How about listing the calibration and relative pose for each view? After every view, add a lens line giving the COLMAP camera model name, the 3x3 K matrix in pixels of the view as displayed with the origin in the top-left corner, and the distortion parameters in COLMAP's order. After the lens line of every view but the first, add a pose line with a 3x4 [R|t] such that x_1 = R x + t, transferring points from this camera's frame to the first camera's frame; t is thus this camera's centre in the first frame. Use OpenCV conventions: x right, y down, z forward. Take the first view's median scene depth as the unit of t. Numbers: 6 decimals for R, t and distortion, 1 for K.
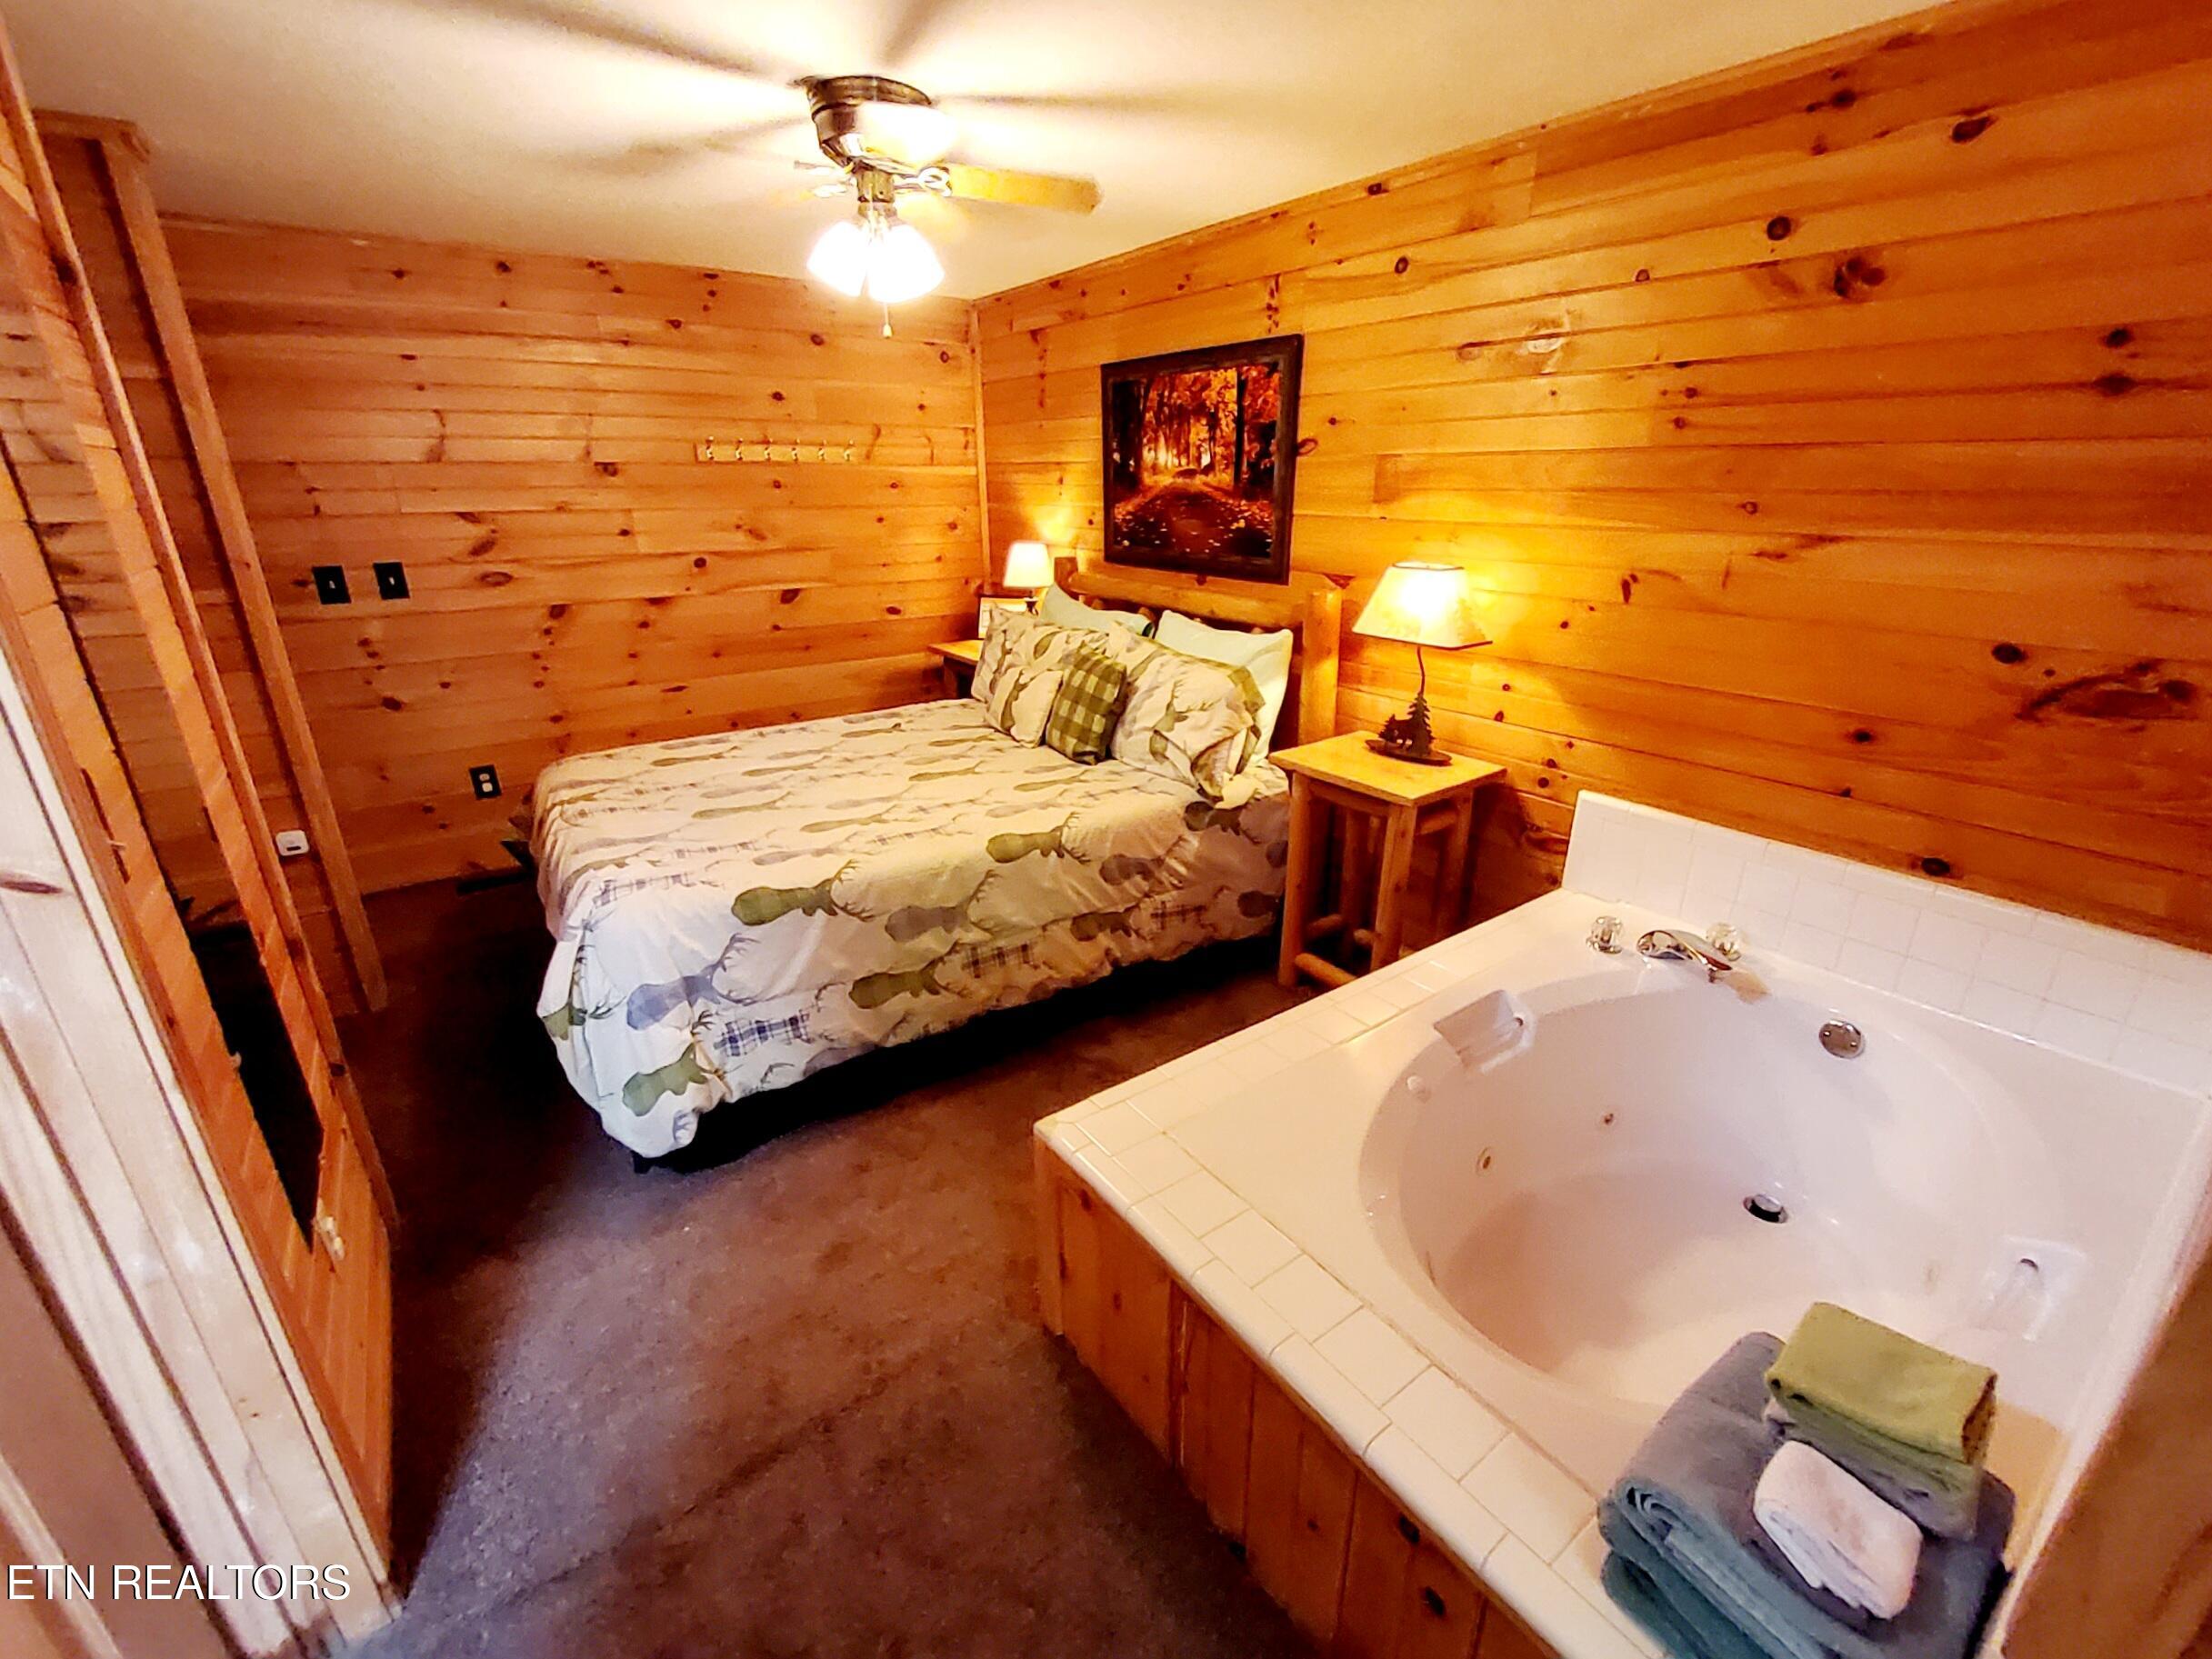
lens RADIAL K [[899.6, 0, 1108.6], [0, 899.6, 831.8], [0, 0, 1]] dist [0.002594, -0.005396]
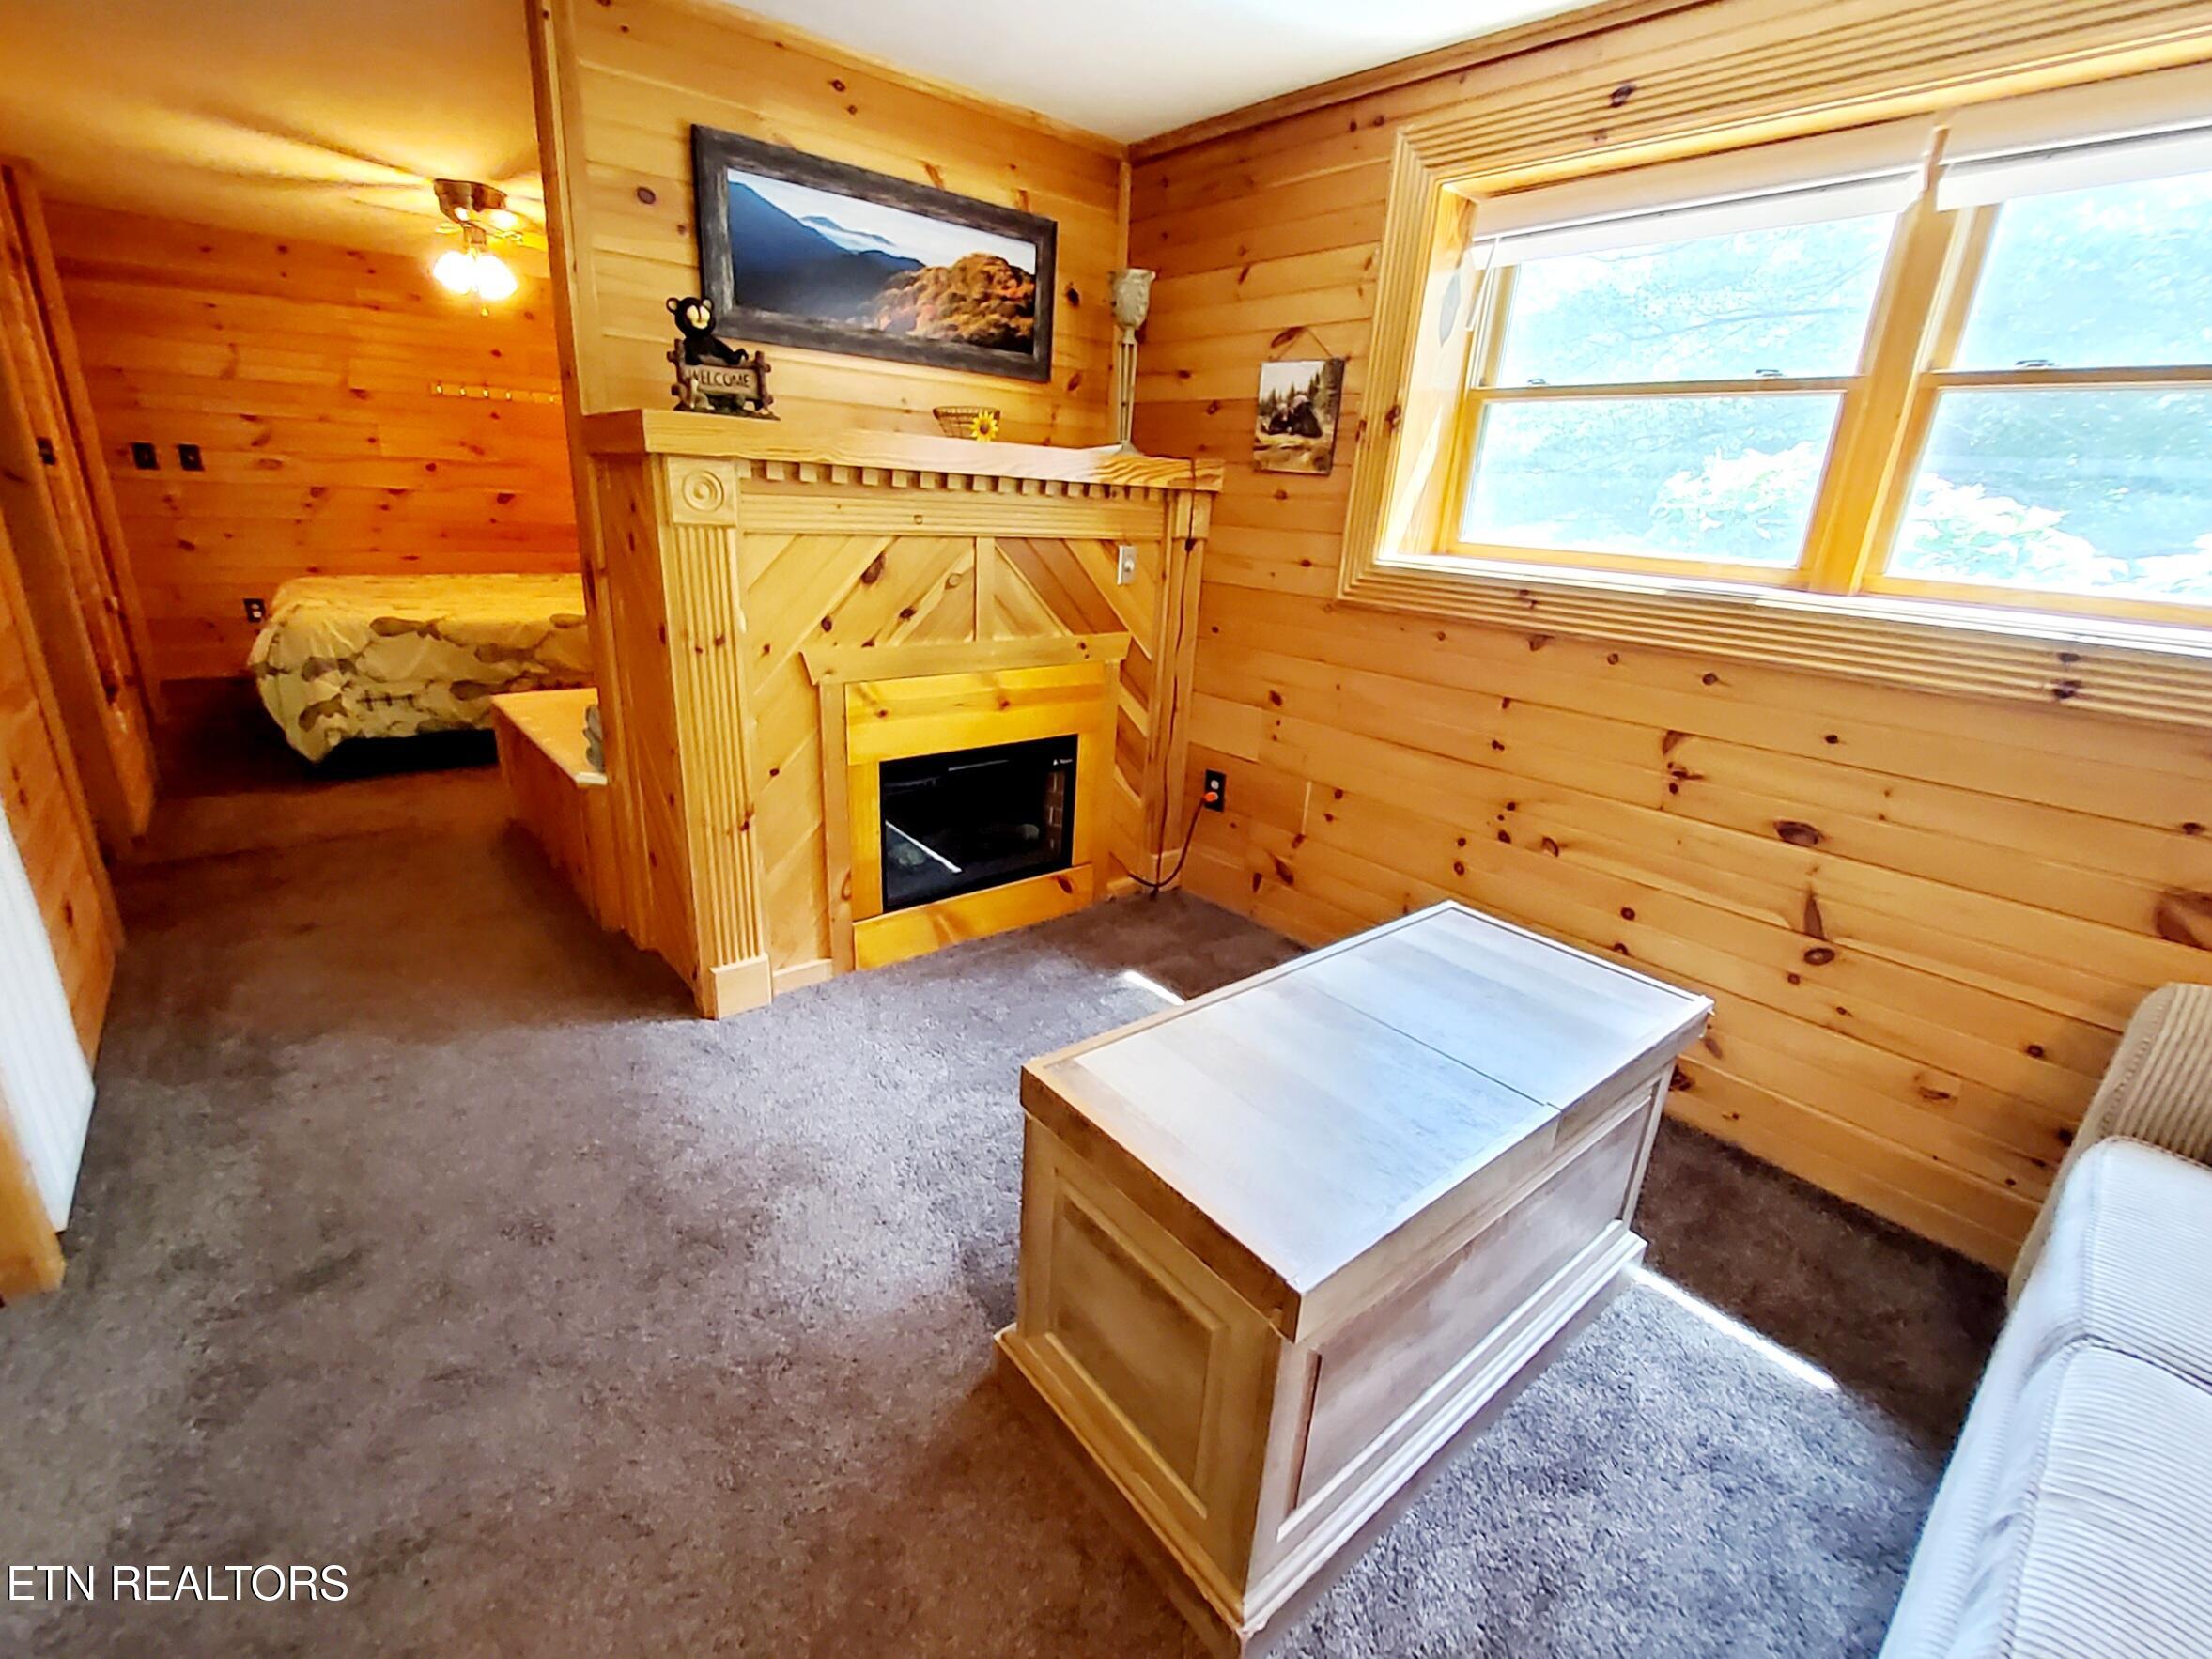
lens RADIAL K [[970.0, 0, 1105.6], [0, 970.0, 831.3], [0, 0, 1]] dist [0.000634, -0.000116]
pose [[0.996973, 0.034294, 0.069772, 0.580012], [-0.031885, 0.998866, -0.035348, 0.328392], [-0.070906, 0.033017, 0.996936, -0.638681]]
